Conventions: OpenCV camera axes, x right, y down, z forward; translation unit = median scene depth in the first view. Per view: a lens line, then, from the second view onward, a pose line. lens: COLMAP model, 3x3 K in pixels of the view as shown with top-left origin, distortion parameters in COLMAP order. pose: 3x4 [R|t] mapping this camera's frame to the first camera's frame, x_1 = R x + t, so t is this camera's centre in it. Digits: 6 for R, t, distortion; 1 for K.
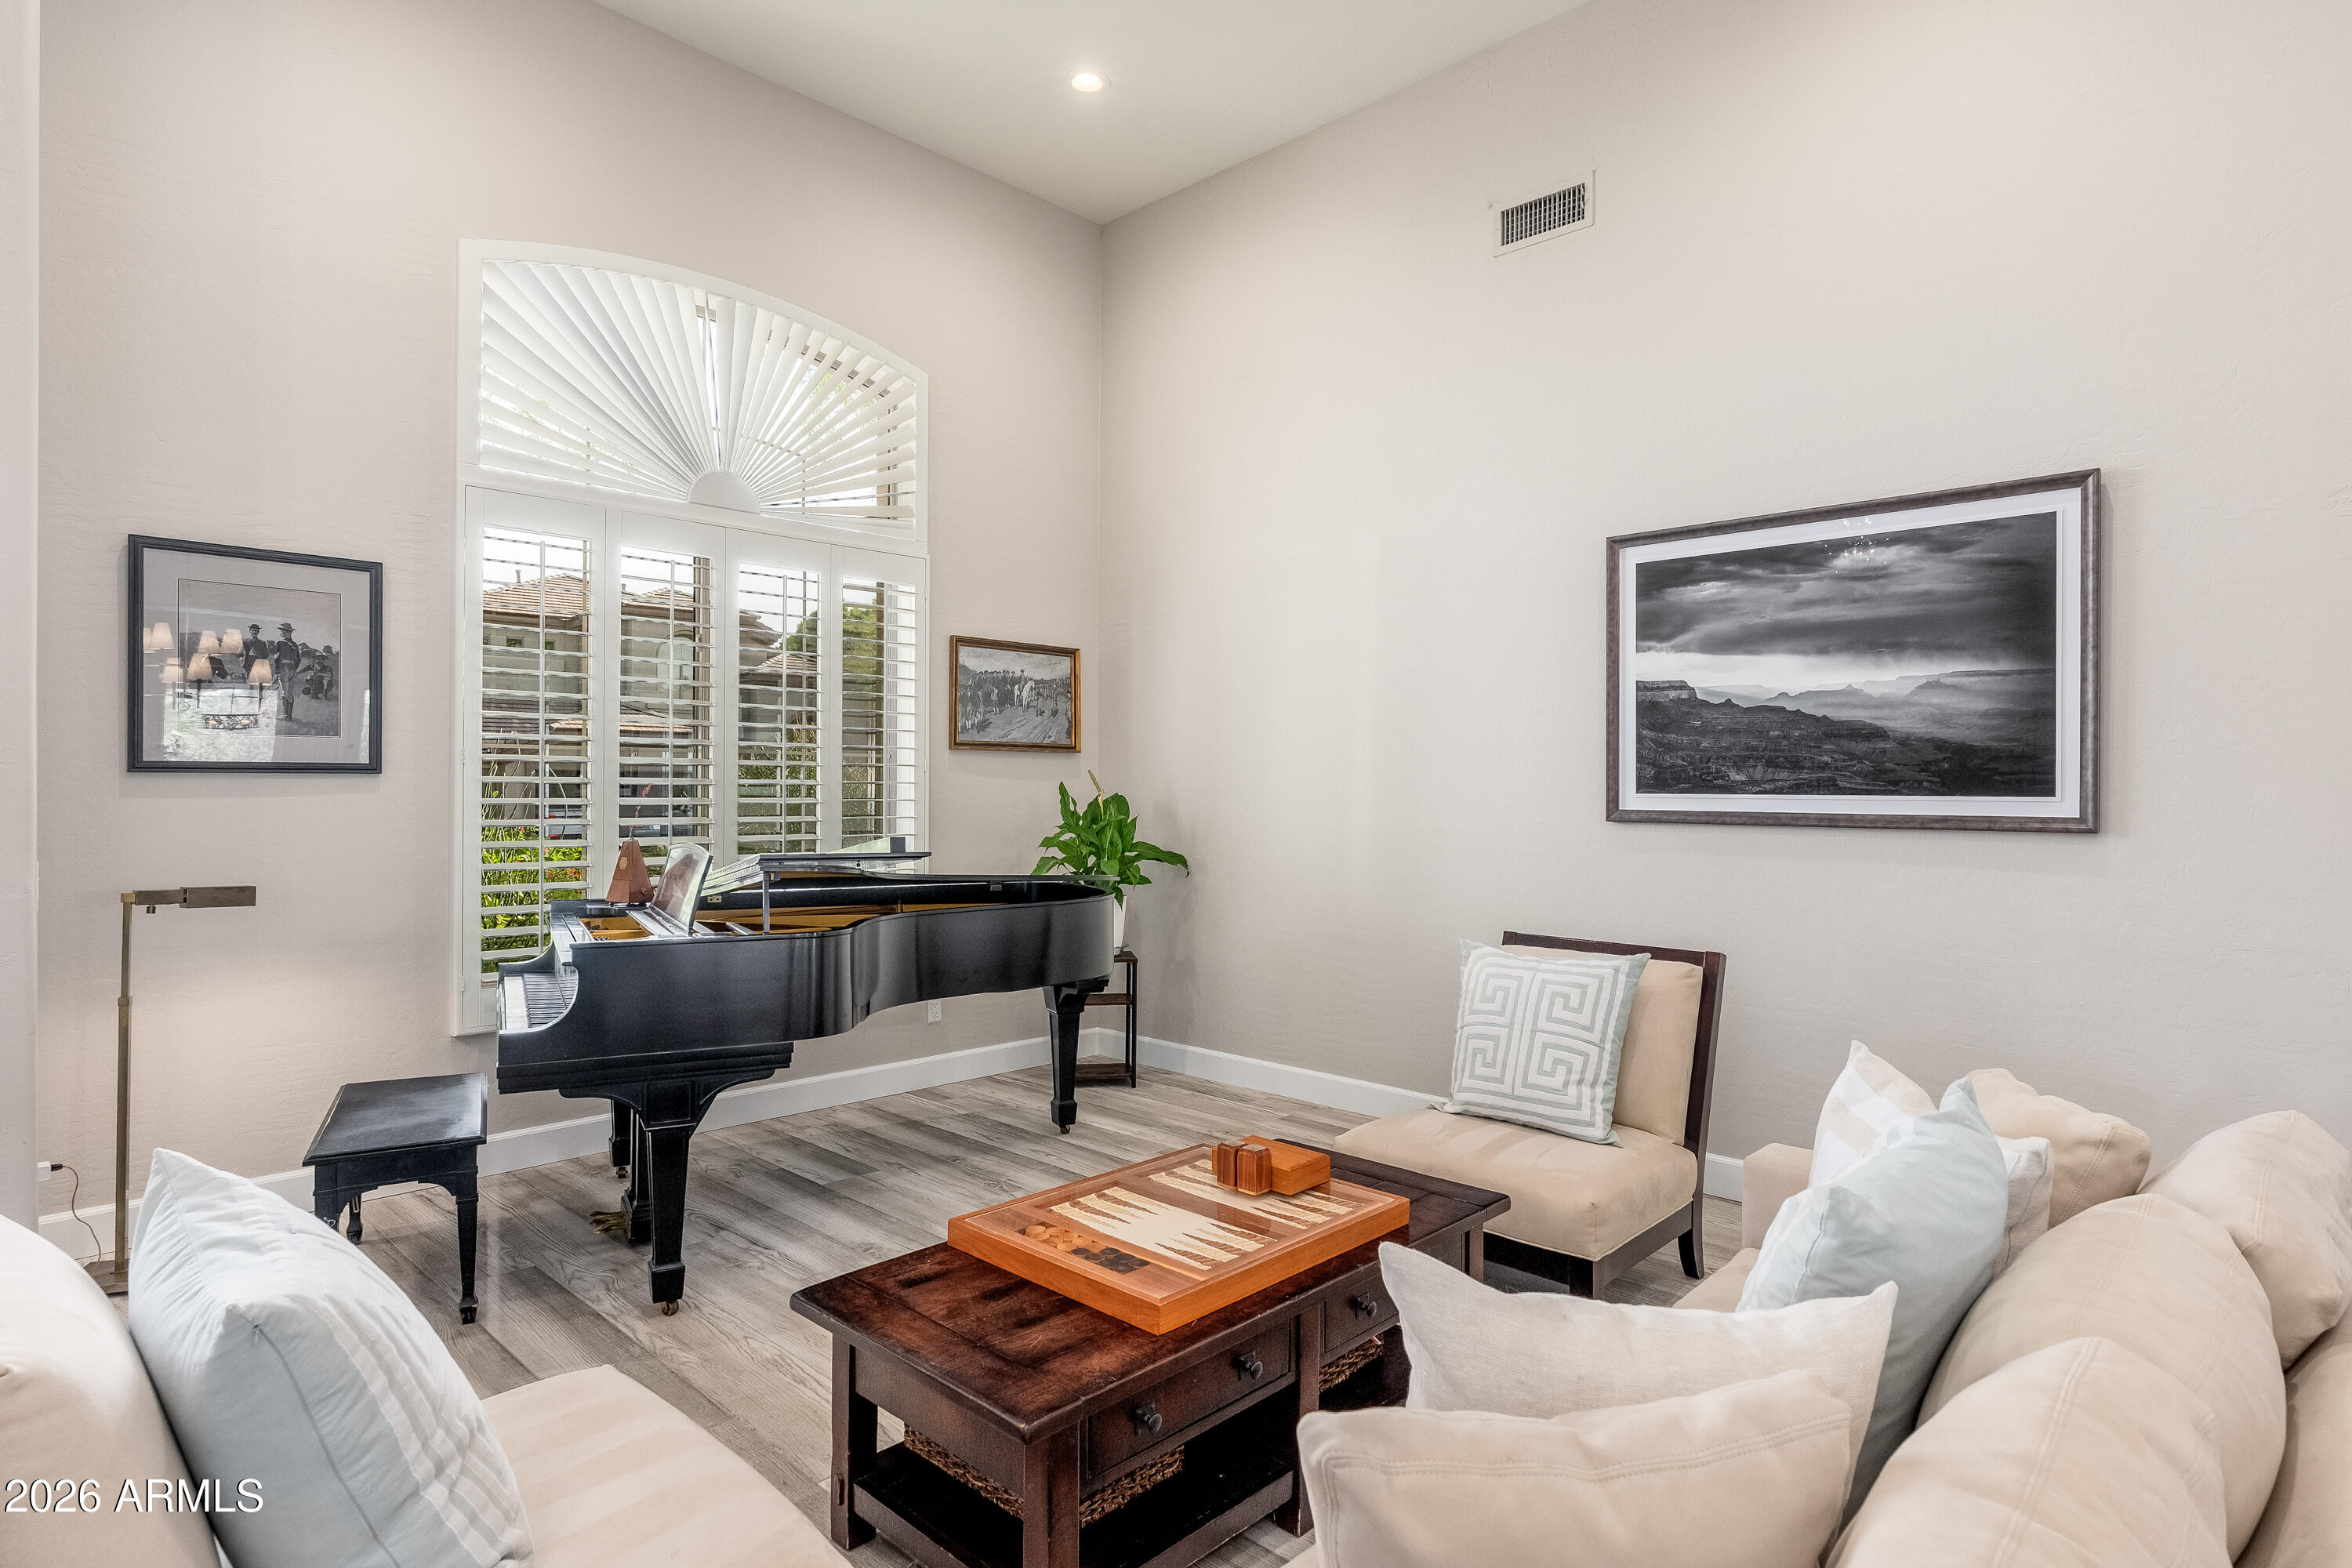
lens RADIAL K [[1226.6, 0, 1170.0], [0, 1226.6, 780.1], [0, 0, 1]] dist [0.001867, -0.000222]
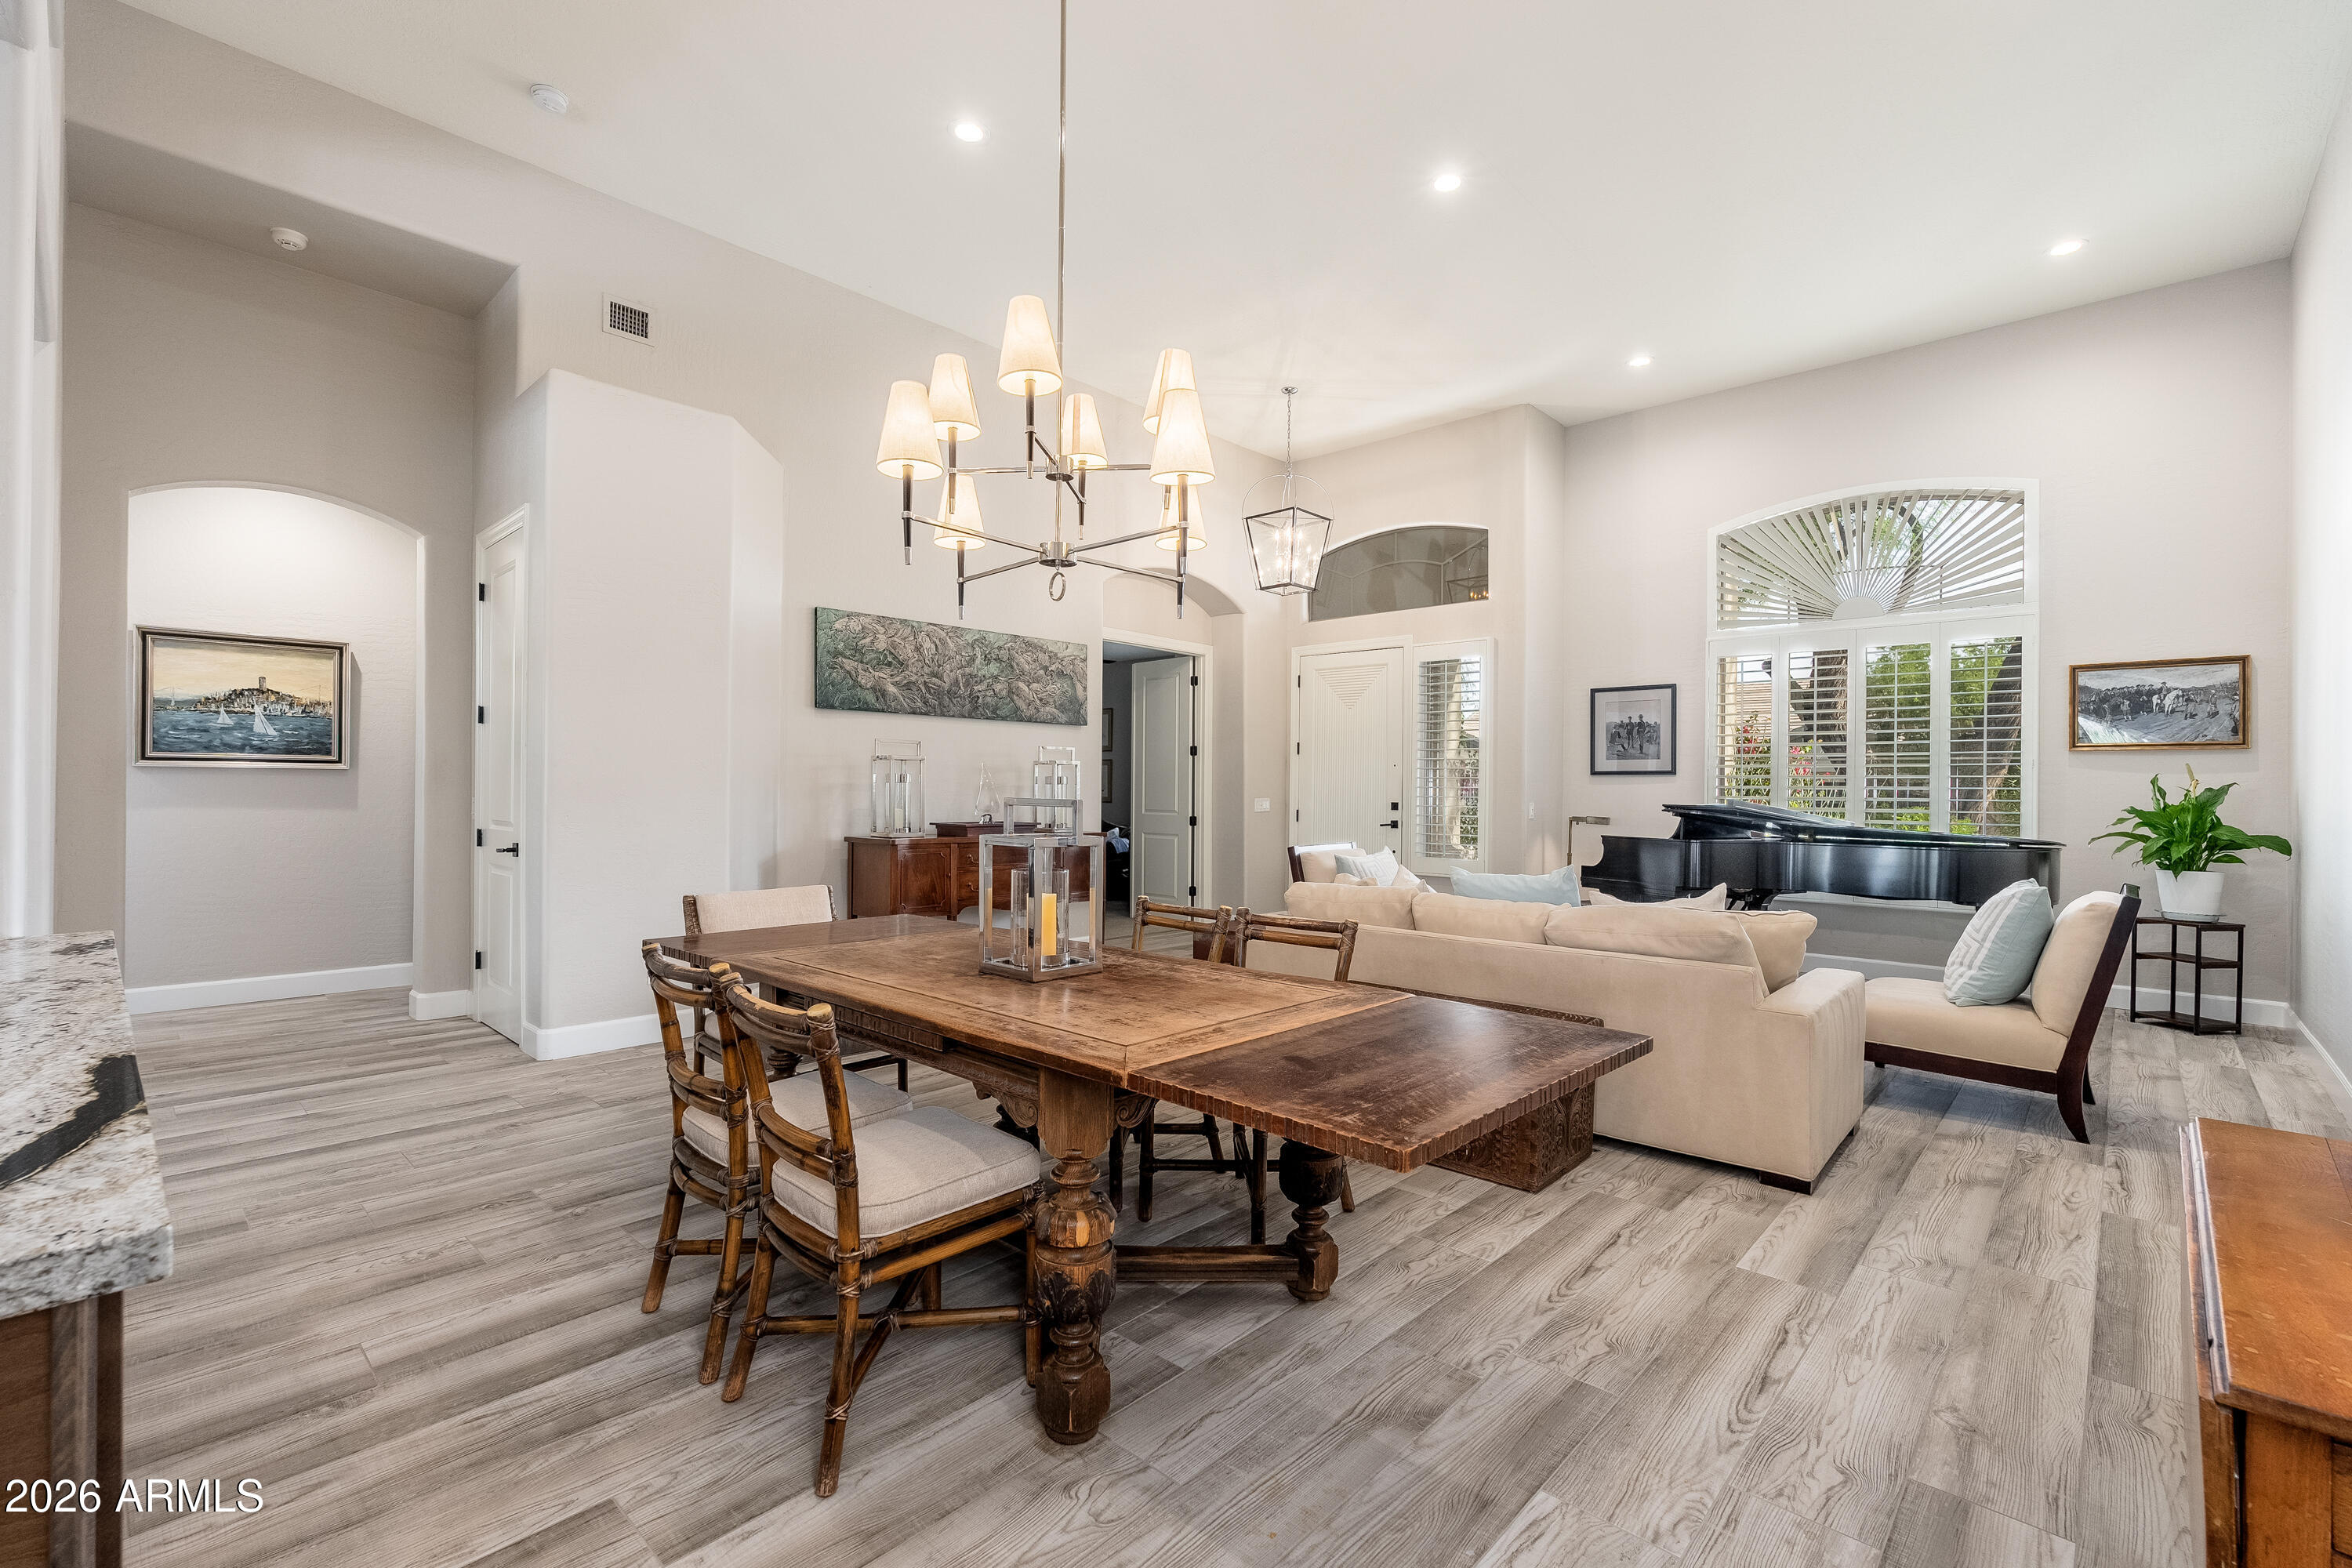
lens RADIAL K [[1038.8, 0, 1165.5], [0, 1038.8, 789.6], [0, 0, 1]] dist [-0.011248, 0.001503]
pose [[0.019993, -0.005096, -0.999787, 0.880417], [-0.004275, 0.999977, -0.005183, 0.025259], [0.999791, 0.004377, 0.019971, 0.002788]]
